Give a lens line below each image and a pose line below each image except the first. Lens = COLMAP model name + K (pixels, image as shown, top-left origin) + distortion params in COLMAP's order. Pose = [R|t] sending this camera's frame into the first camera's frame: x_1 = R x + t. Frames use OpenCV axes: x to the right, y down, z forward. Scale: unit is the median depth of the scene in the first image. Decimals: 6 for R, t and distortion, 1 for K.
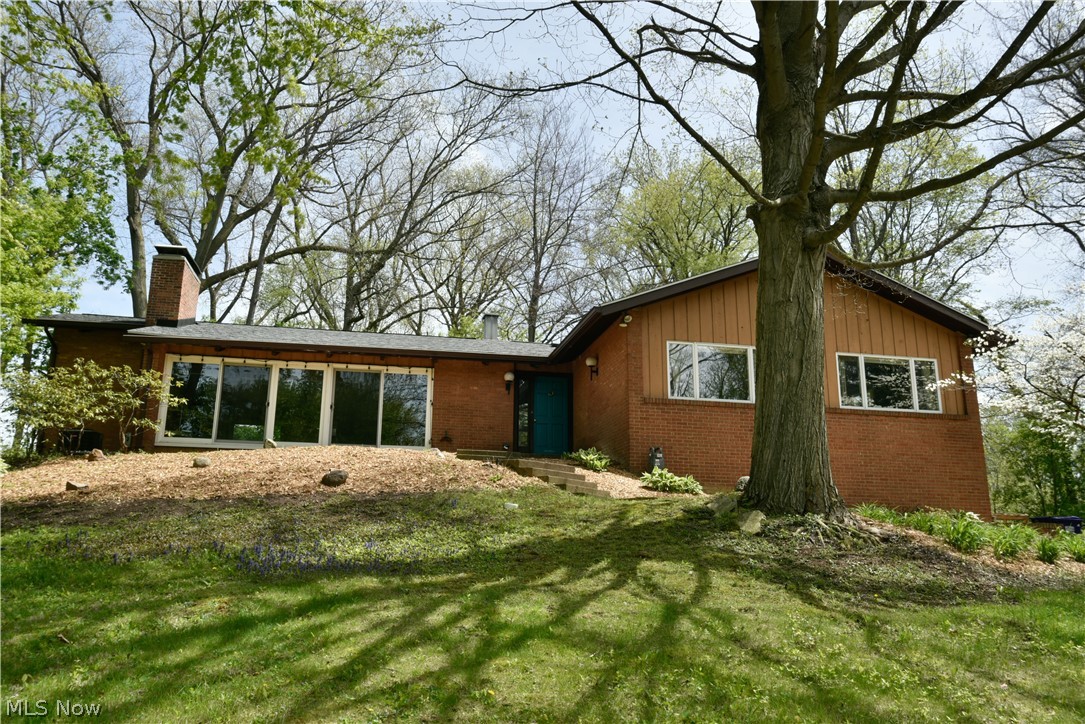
lens RADIAL K [[814.0, 0, 543.5], [0, 814.0, 362.6], [0, 0, 1]] dist [-0.022878, -0.003037]
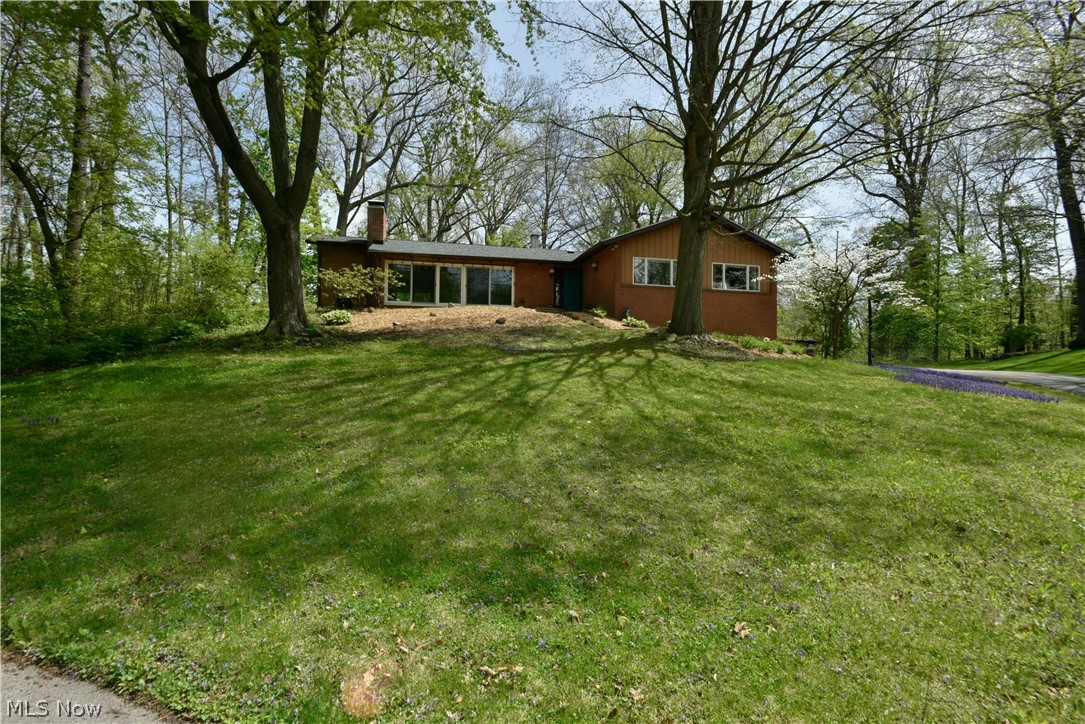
lens RADIAL K [[511.6, 0, 540.4], [0, 511.6, 371.7], [0, 0, 1]] dist [-0.008591, 0.000374]
pose [[0.999838, 0.003065, 0.017760, -0.127219], [-0.007212, 0.971135, 0.238421, -0.058988], [-0.016517, -0.238510, 0.971000, -0.410494]]
